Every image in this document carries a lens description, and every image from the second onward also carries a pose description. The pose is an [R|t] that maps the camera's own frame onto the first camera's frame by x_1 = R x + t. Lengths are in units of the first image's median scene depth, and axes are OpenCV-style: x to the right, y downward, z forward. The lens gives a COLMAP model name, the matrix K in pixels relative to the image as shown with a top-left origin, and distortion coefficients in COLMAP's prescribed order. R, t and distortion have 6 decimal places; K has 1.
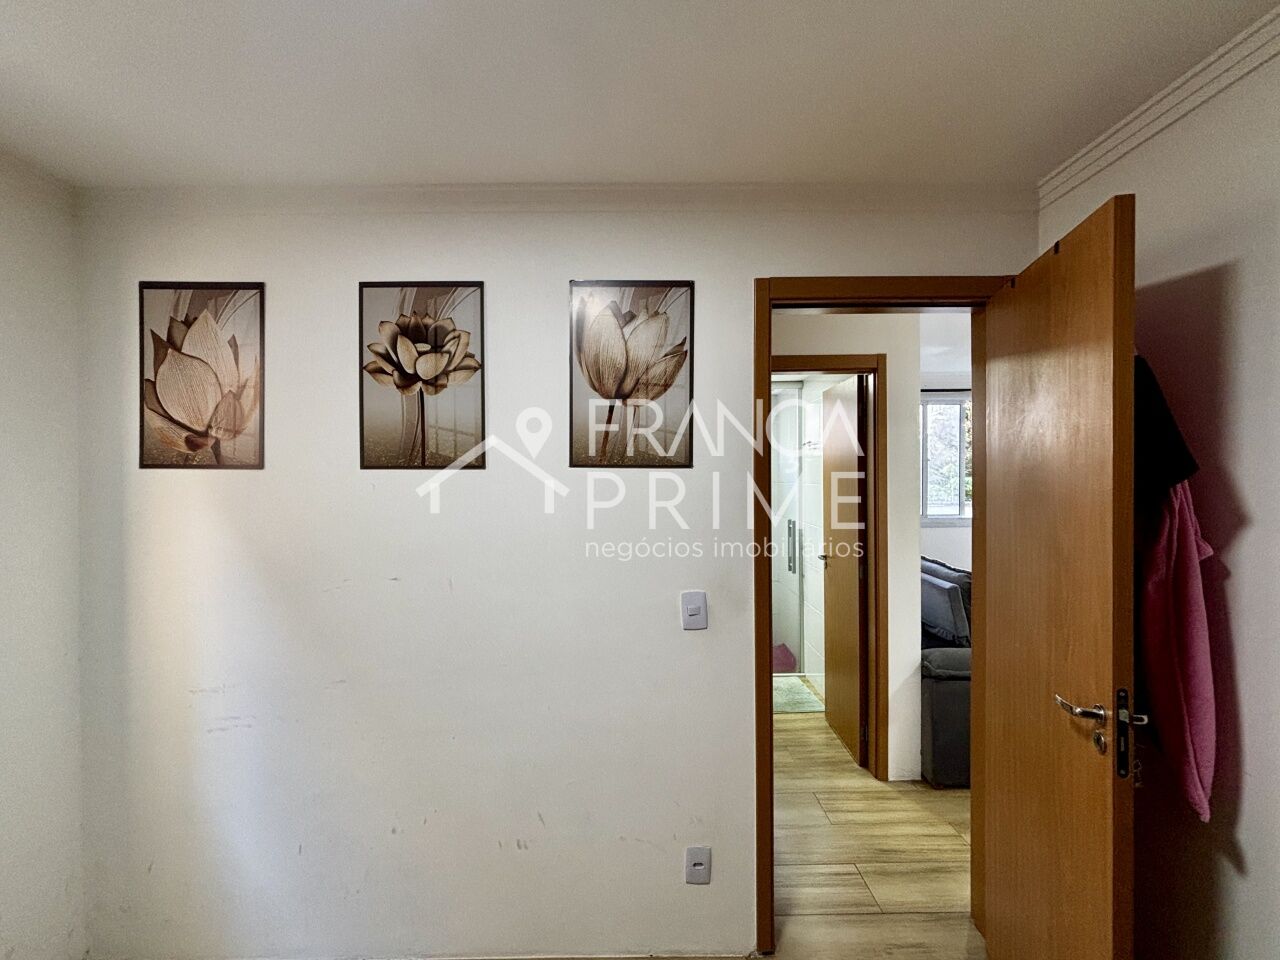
lens RADIAL K [[525.2, 0, 639.6], [0, 525.2, 479.1], [0, 0, 1]] dist [-0.002652, 0.000486]
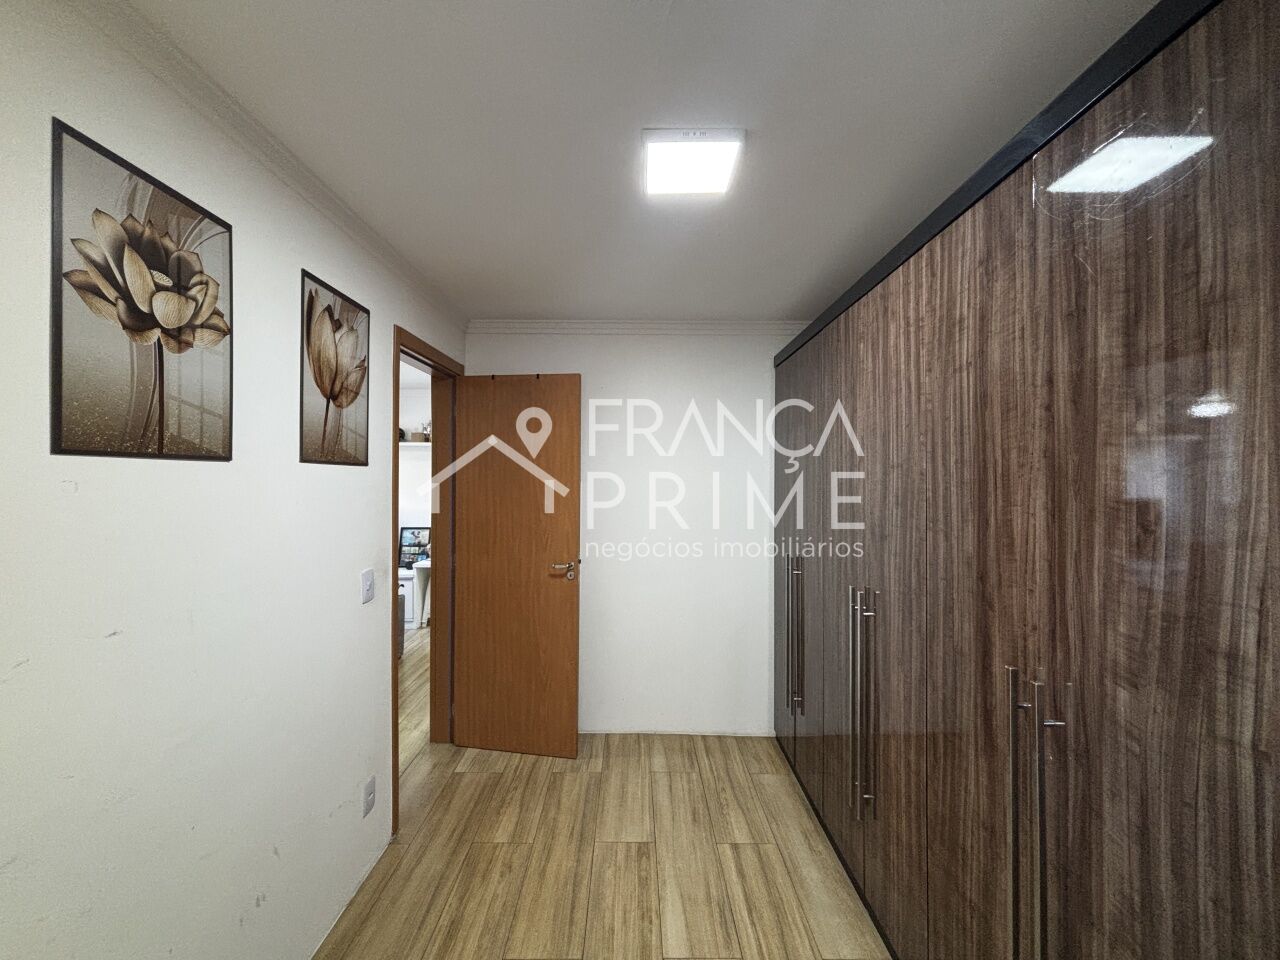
lens RADIAL K [[525.2, 0, 633.4], [0, 525.2, 474.8], [0, 0, 1]] dist [-0.002652, 0.000486]
pose [[0.006194, 0.004114, 0.999972, -1.087375], [0.000099, 0.999992, -0.004115, 0.005072], [-0.999981, 0.000125, 0.006193, 0.385883]]
